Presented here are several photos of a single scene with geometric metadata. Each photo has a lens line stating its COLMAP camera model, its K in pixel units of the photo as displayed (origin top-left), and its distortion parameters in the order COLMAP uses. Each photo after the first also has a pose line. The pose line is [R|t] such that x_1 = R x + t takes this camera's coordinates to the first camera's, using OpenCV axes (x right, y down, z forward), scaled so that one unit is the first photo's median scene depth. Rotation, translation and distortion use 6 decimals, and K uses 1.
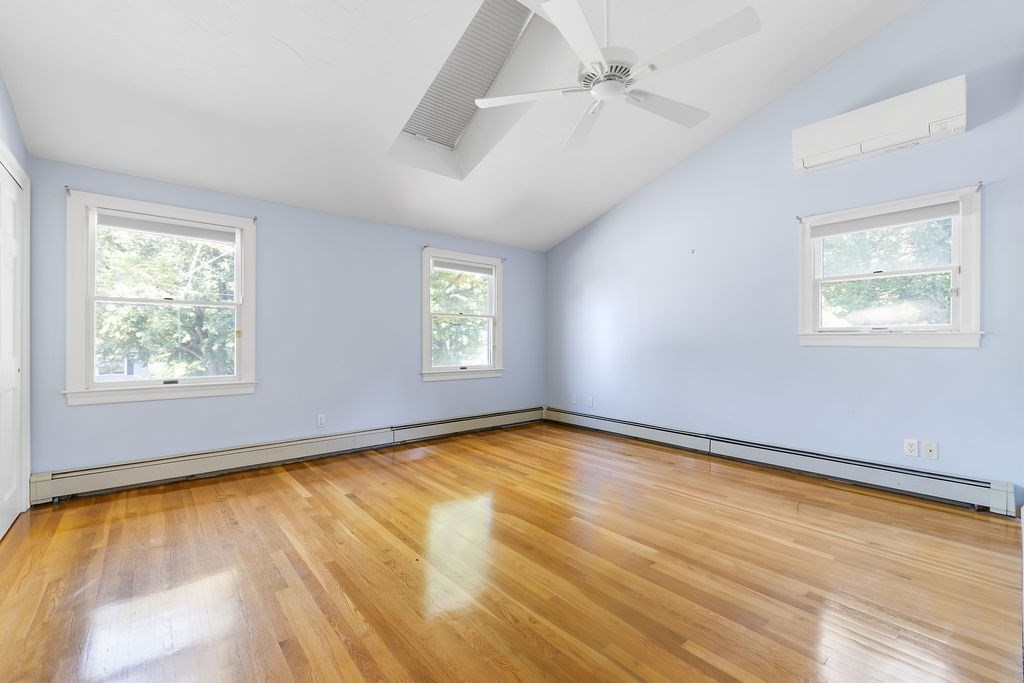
lens RADIAL K [[432.1, 0, 507.4], [0, 432.1, 342.6], [0, 0, 1]] dist [0.000923, 0.000147]
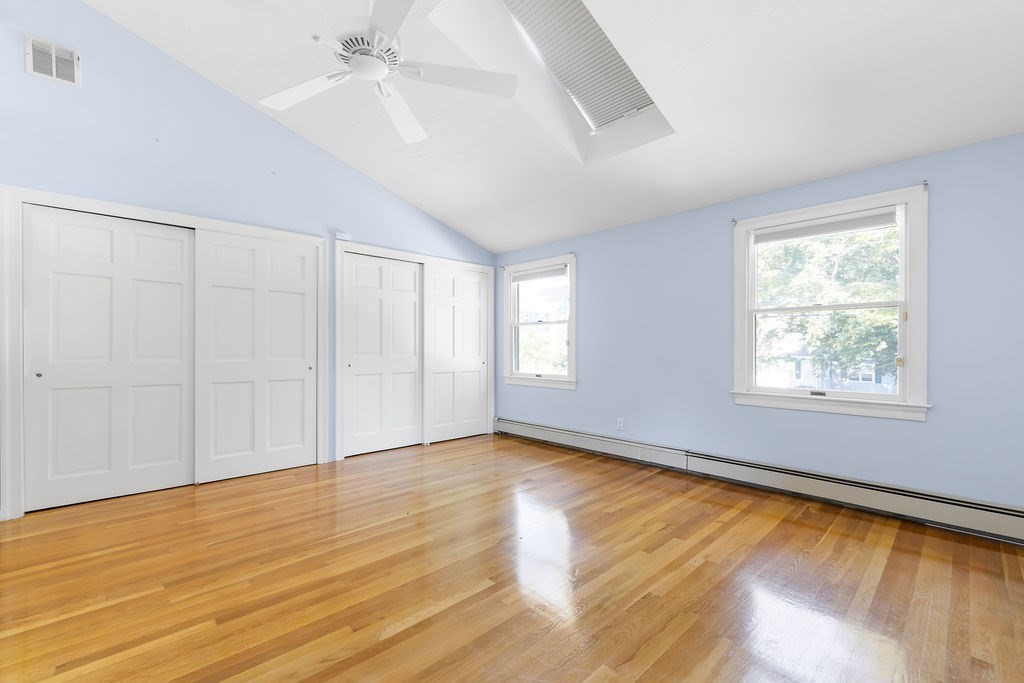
lens RADIAL K [[432.1, 0, 507.4], [0, 432.1, 342.6], [0, 0, 1]] dist [0.000923, 0.000147]
pose [[0.053560, -0.014527, -0.998459, 0.657317], [-0.004699, 0.999879, -0.014800, -0.001797], [0.998554, 0.005484, 0.053485, 0.707544]]
